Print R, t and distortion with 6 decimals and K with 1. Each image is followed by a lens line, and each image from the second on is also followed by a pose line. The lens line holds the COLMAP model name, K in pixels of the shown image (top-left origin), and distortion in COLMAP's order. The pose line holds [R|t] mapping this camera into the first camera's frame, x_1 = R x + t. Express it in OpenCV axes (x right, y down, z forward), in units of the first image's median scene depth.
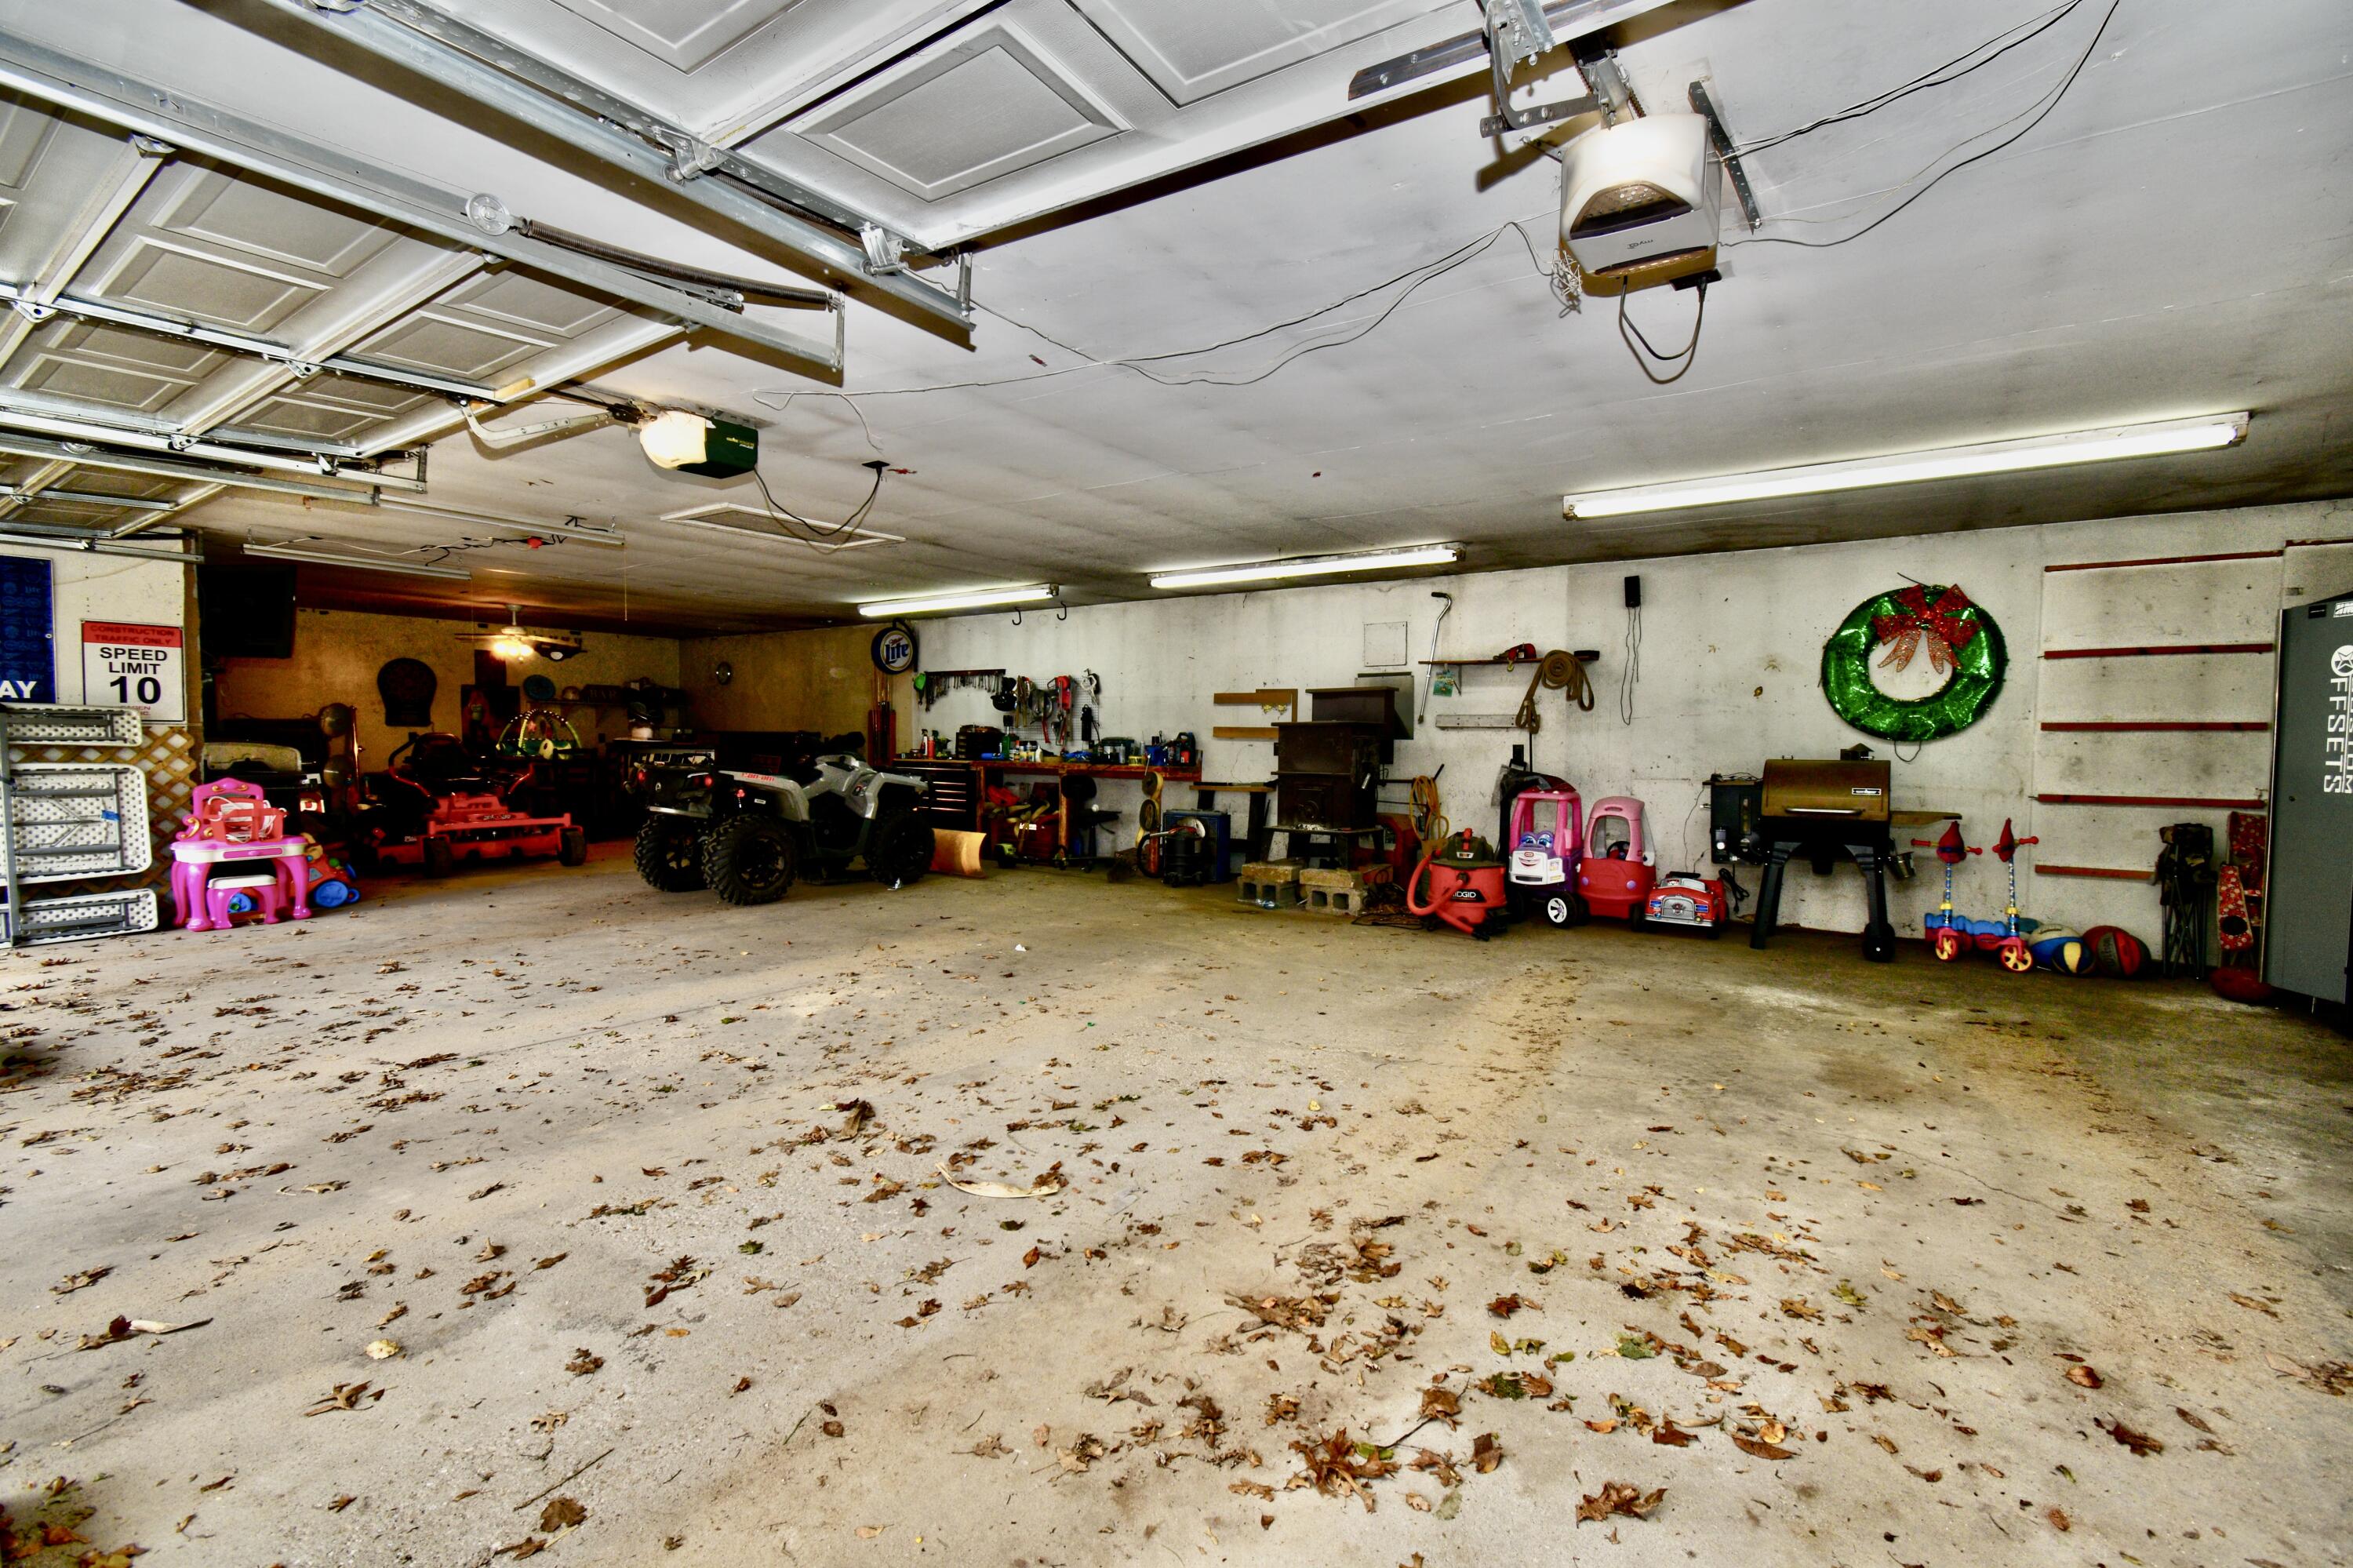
lens RADIAL K [[1034.6, 0, 1181.9], [0, 1034.6, 778.7], [0, 0, 1]] dist [0.001250, 0.000130]
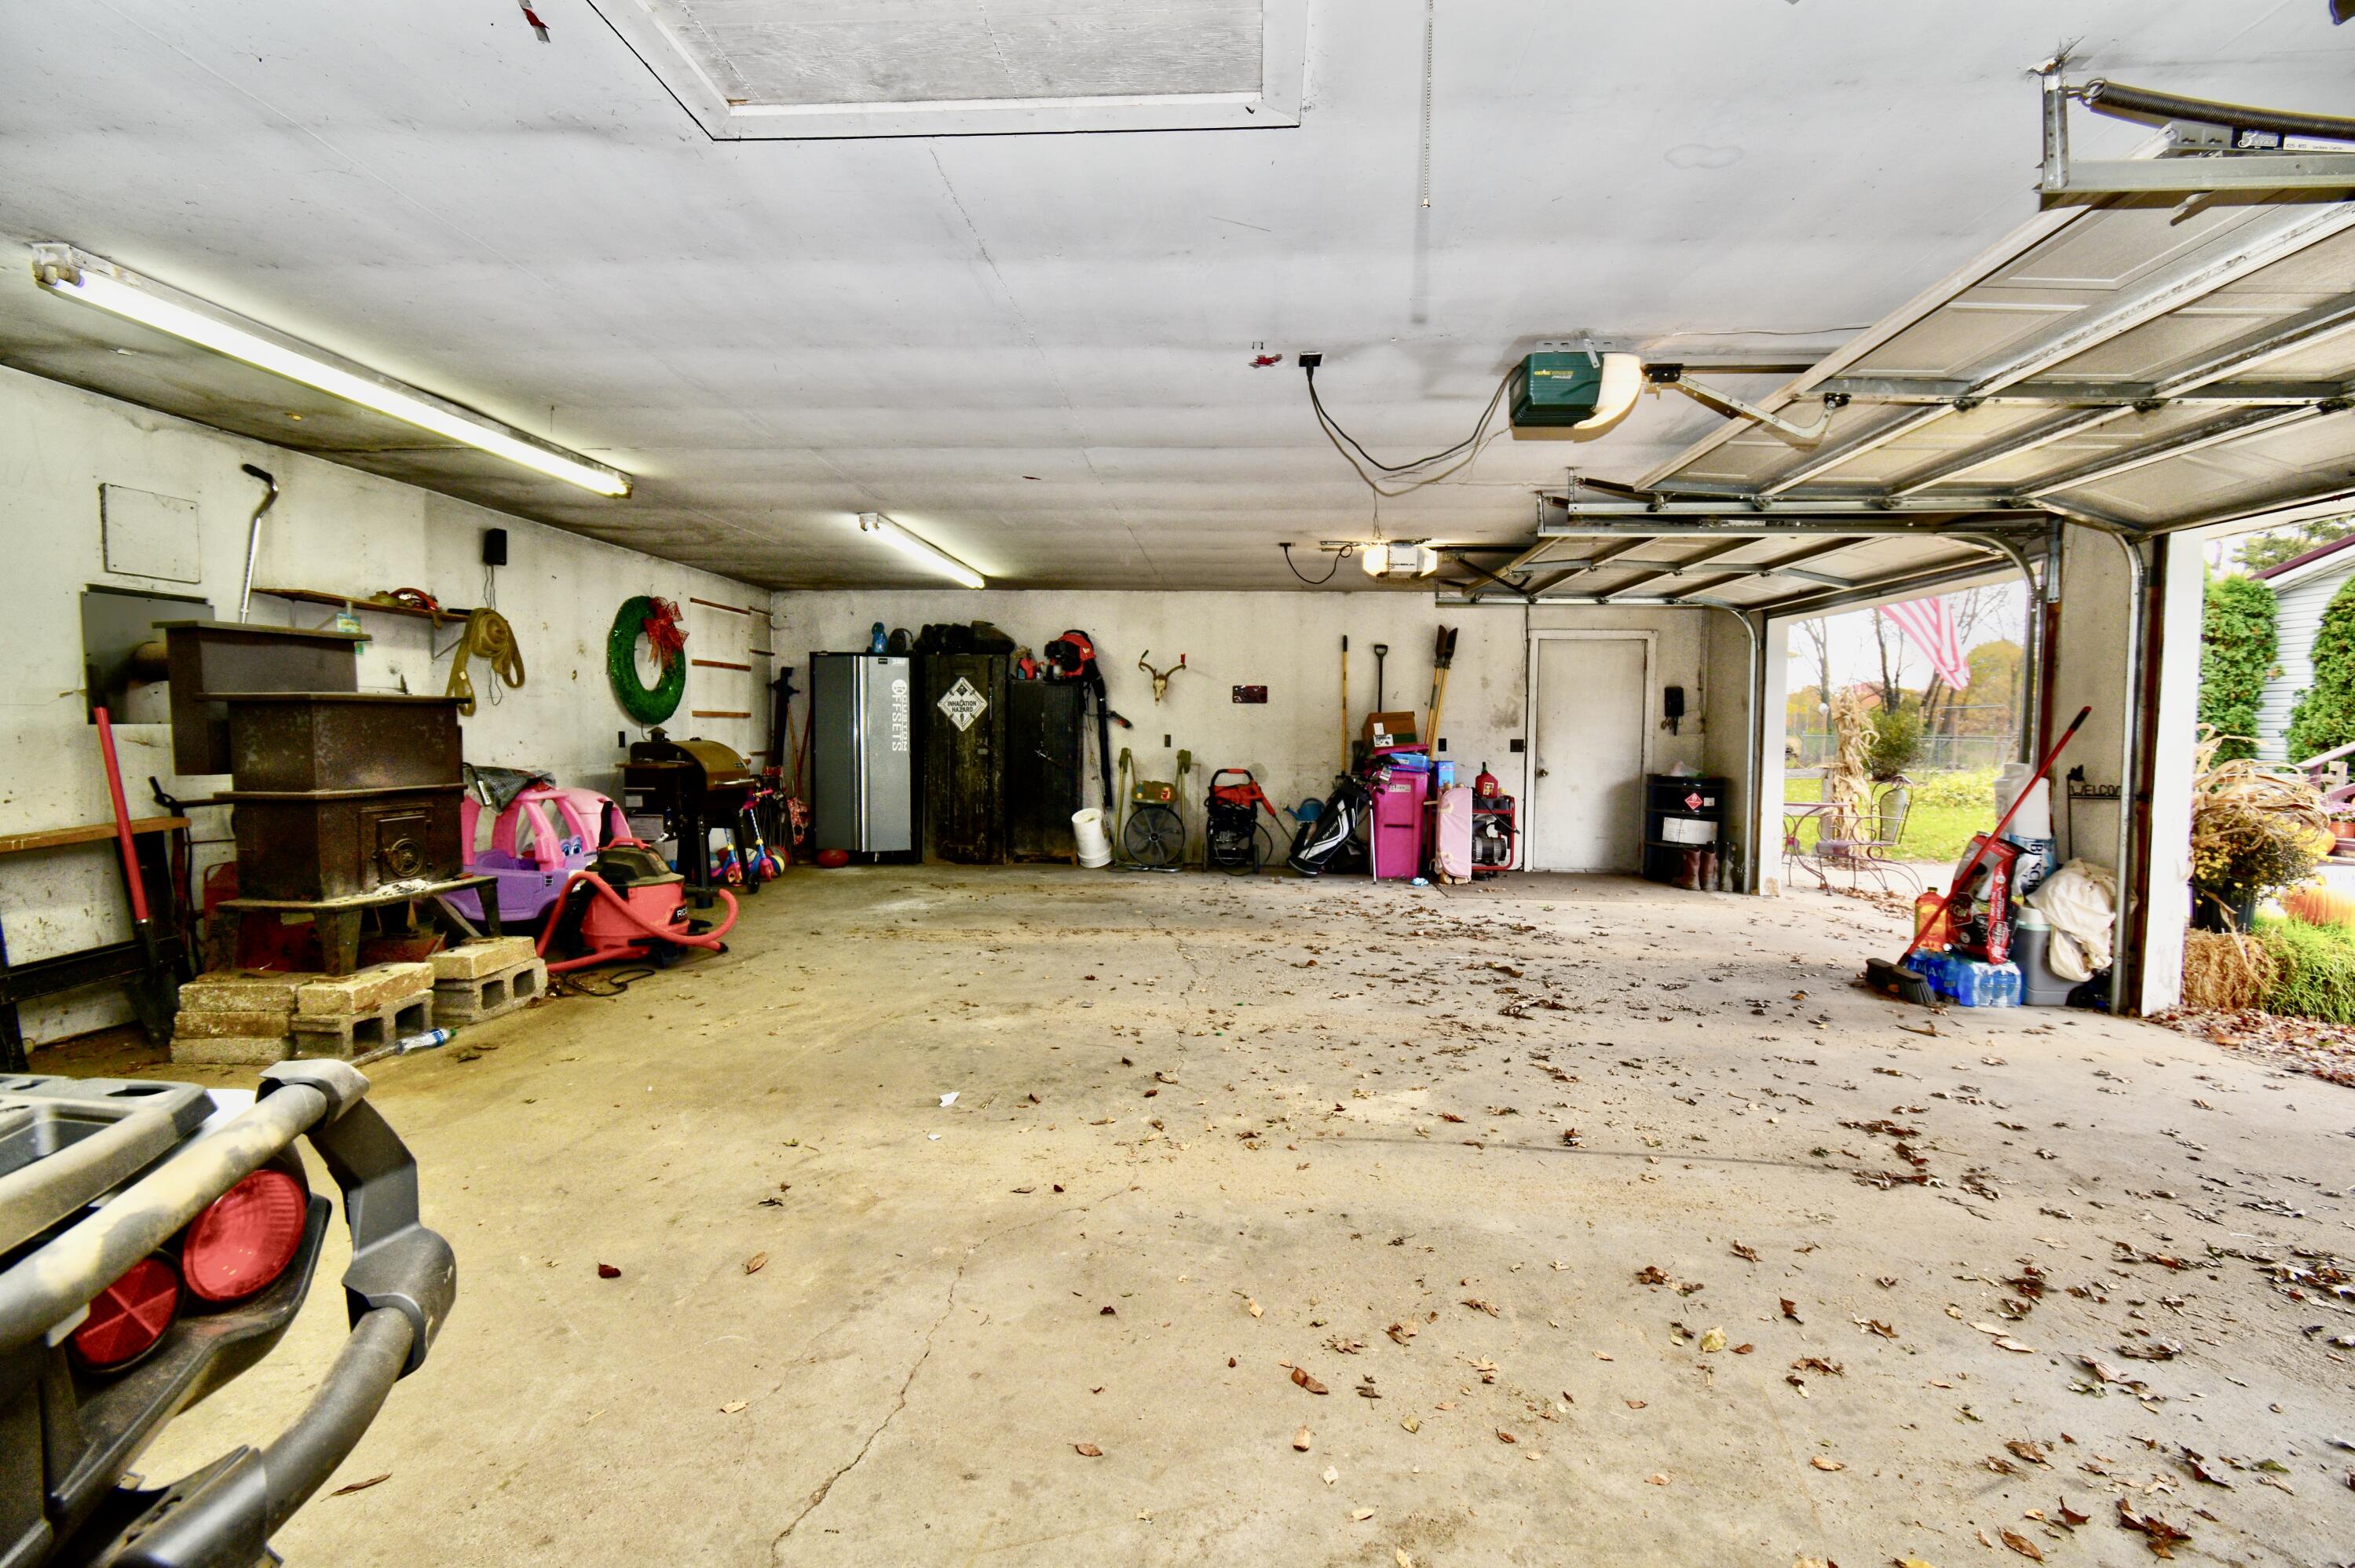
lens RADIAL K [[1035.3, 0, 1182.9], [0, 1035.3, 778.7], [0, 0, 1]] dist [0.001250, 0.000130]
pose [[-0.516940, -0.054802, 0.854265, -0.669759], [0.019136, 0.996959, 0.075535, -0.052854], [-0.855807, 0.055394, -0.514320, 1.112727]]
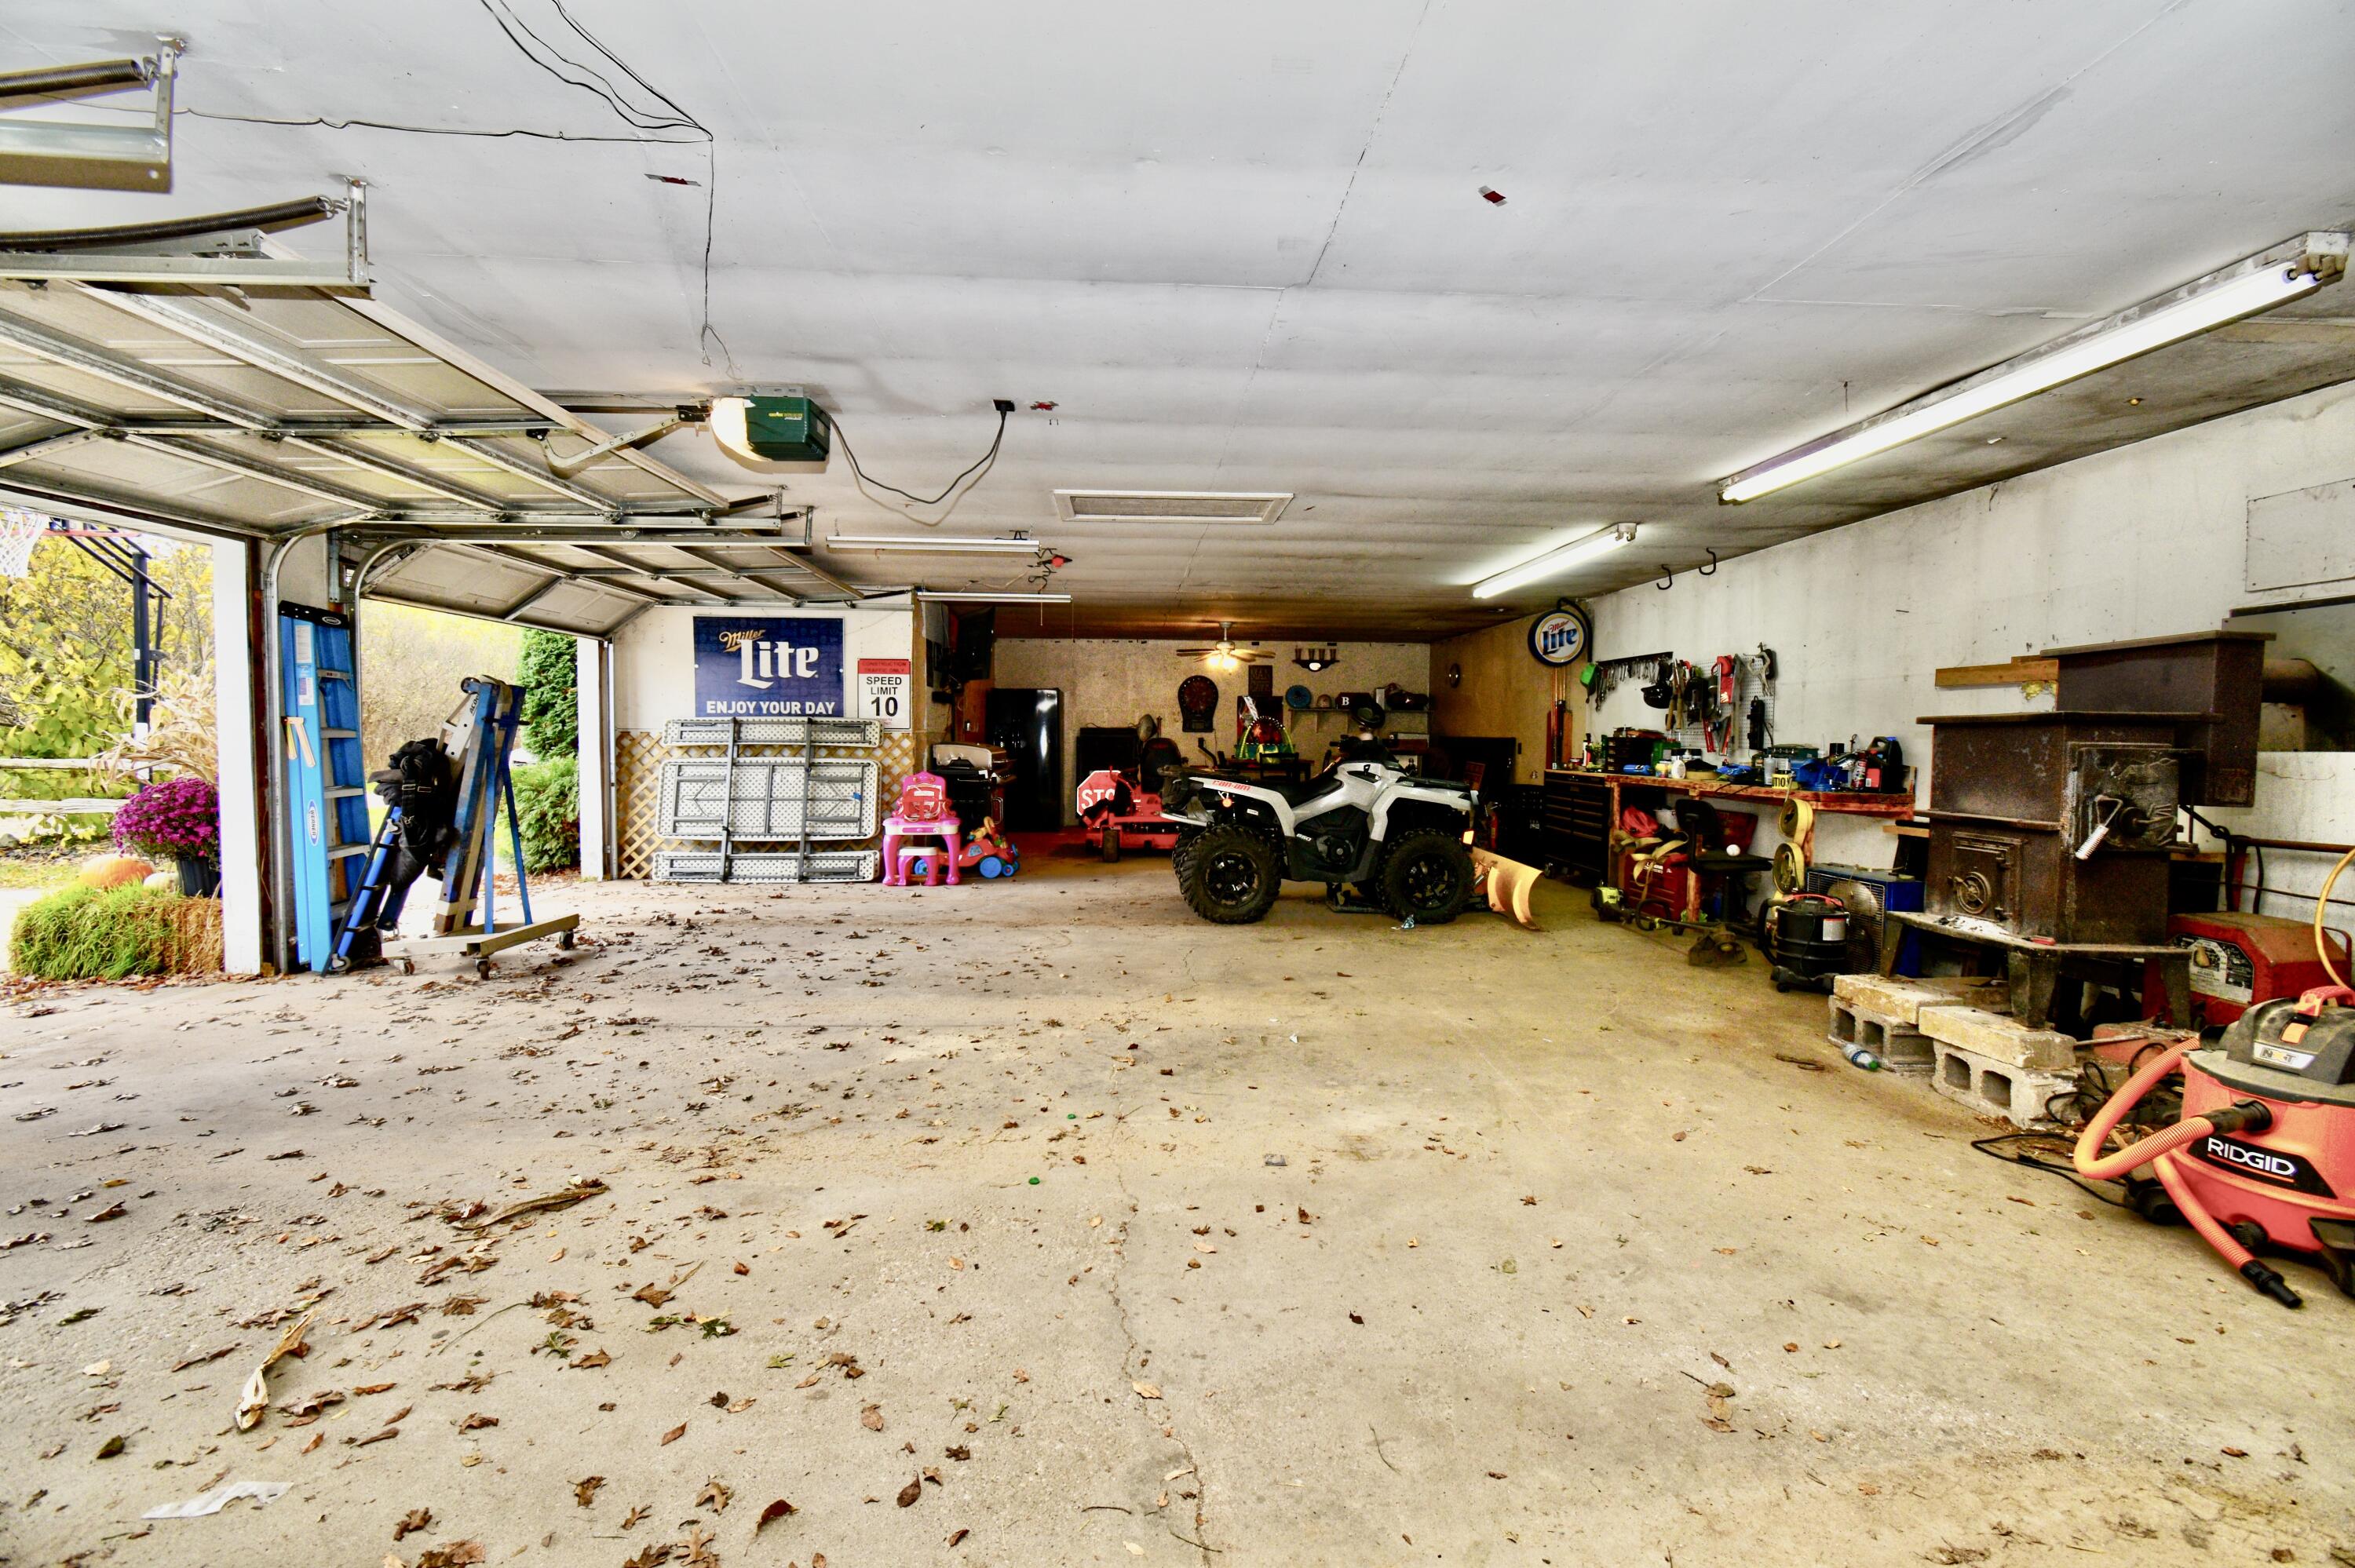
lens RADIAL K [[1035.3, 0, 1182.9], [0, 1035.3, 778.7], [0, 0, 1]] dist [0.001250, 0.000130]
pose [[0.620529, 0.030263, -0.783599, 0.332530], [-0.035327, 0.999319, 0.010619, -0.018492], [0.783387, 0.021093, 0.621176, 0.465666]]
